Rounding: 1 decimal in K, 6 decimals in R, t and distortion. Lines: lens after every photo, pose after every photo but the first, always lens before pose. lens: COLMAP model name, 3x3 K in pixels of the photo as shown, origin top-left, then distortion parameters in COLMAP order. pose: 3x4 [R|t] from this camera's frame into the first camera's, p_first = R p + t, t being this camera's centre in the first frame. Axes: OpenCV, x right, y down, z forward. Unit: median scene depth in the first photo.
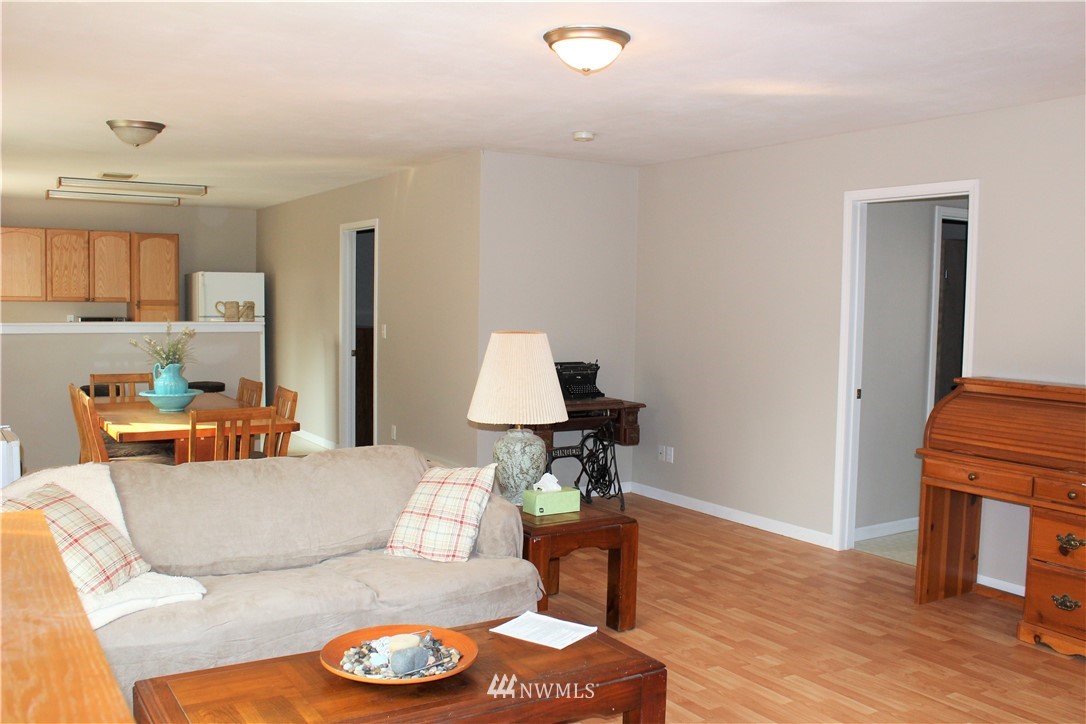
lens RADIAL K [[974.3, 0, 543.0], [0, 974.3, 362.0], [0, 0, 1]] dist [-0.166038, 0.193116]
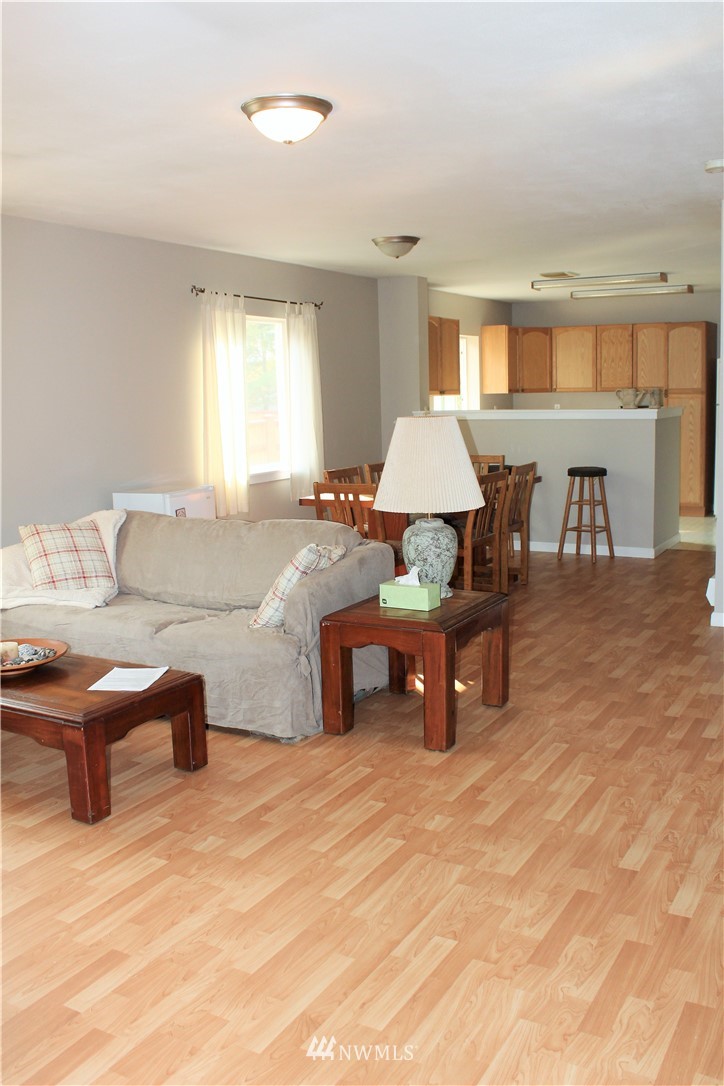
lens RADIAL K [[974.3, 0, 362.0], [0, 974.3, 543.0], [0, 0, 1]] dist [-0.166038, 0.193116]
pose [[0.476449, 0.105303, -0.872873, 0.709175], [-0.022664, 0.993943, 0.107538, -0.007054], [0.878910, -0.031453, 0.475950, 0.448657]]
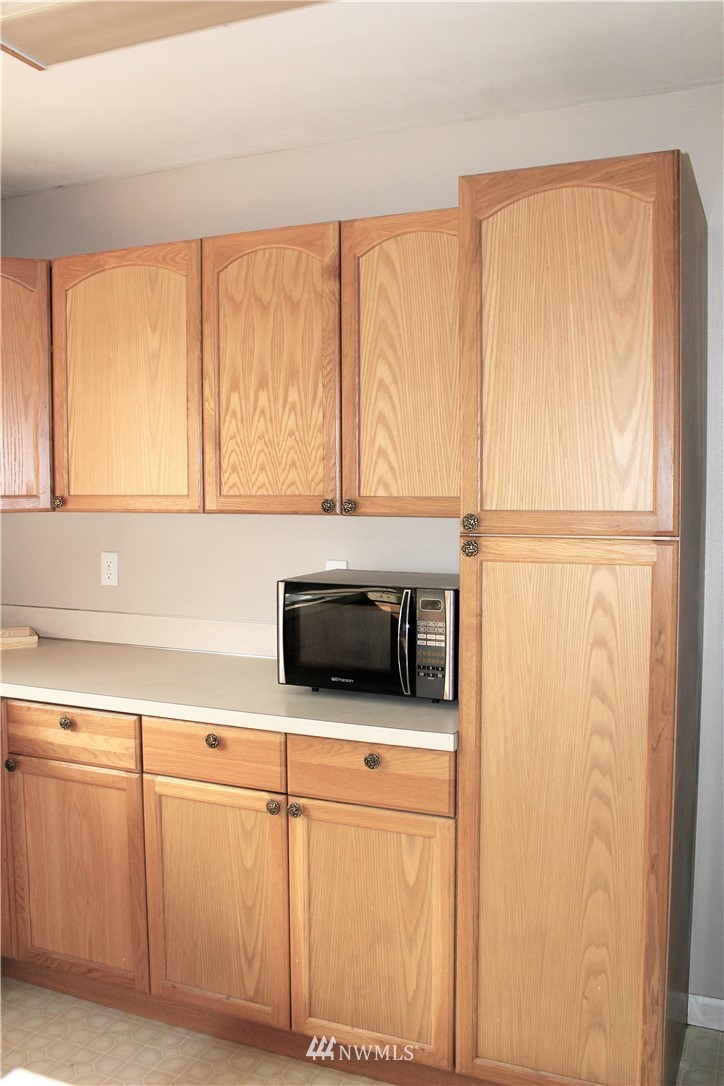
lens RADIAL K [[974.3, 0, 362.0], [0, 974.3, 543.0], [0, 0, 1]] dist [-0.166038, 0.193116]
pose [[0.567980, 0.033571, -0.822357, -0.569201], [-0.038585, 0.999155, 0.014138, -0.126759], [0.822137, 0.023700, 0.568796, 1.816476]]
